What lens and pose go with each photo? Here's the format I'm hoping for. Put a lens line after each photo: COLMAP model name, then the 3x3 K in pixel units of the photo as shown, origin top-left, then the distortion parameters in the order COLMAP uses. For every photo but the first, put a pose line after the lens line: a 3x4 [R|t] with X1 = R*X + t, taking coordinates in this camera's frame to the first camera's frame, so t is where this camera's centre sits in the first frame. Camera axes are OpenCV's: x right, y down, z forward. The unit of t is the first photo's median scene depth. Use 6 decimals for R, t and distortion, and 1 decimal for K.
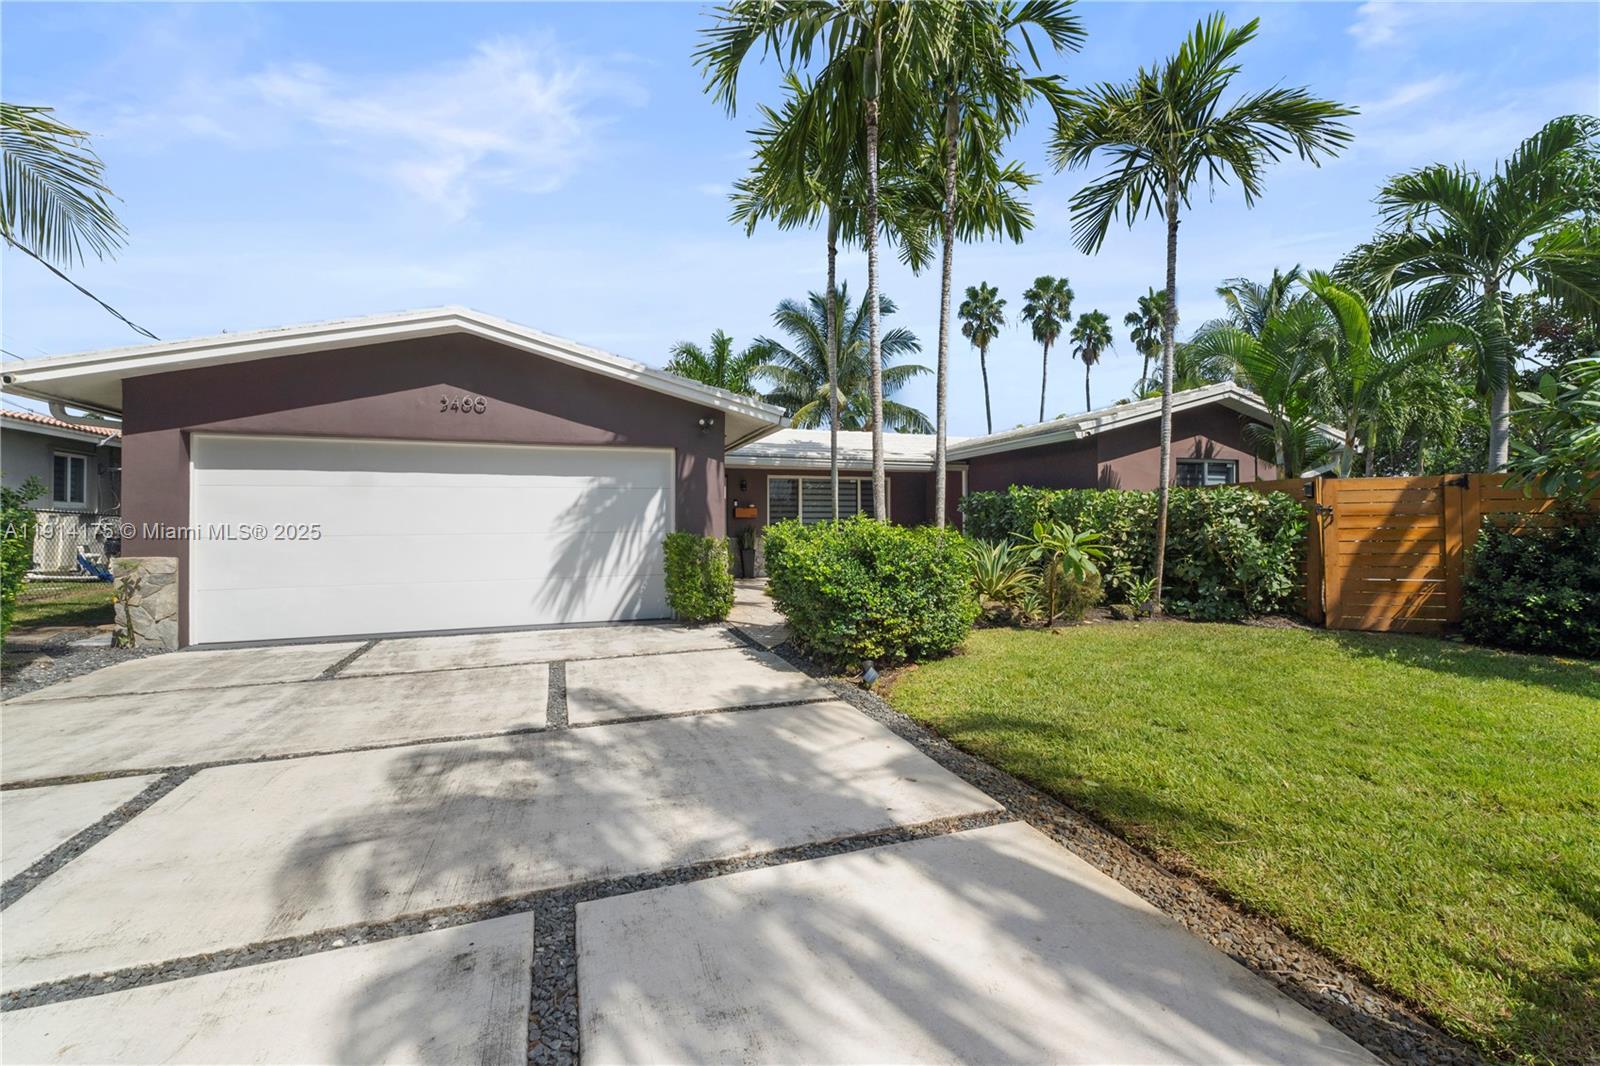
lens RADIAL K [[676.5, 0, 806.3], [0, 676.5, 512.8], [0, 0, 1]] dist [0.000345, 0.000207]
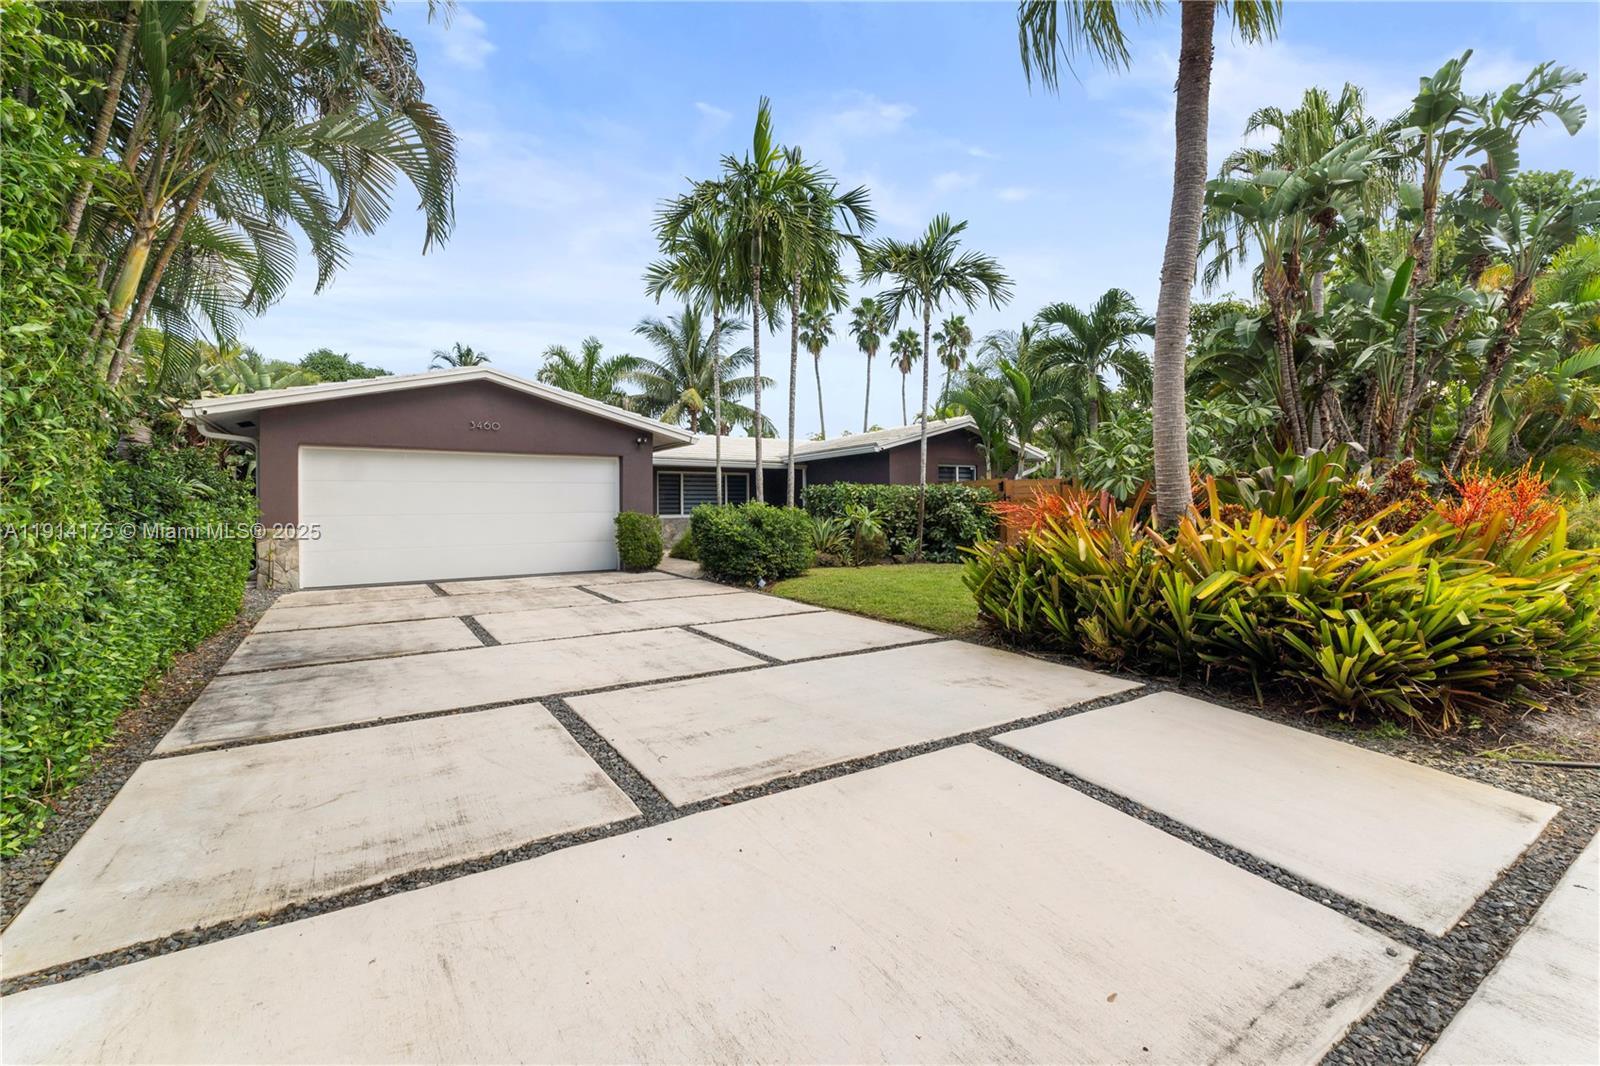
lens RADIAL K [[673.8, 0, 803.8], [0, 673.8, 536.0], [0, 0, 1]] dist [0.002773, 0.000688]
pose [[0.971899, -0.014172, 0.234970, -0.136504], [0.002584, 0.998768, 0.049551, 0.007340], [-0.235383, -0.047551, 0.970739, -0.508081]]
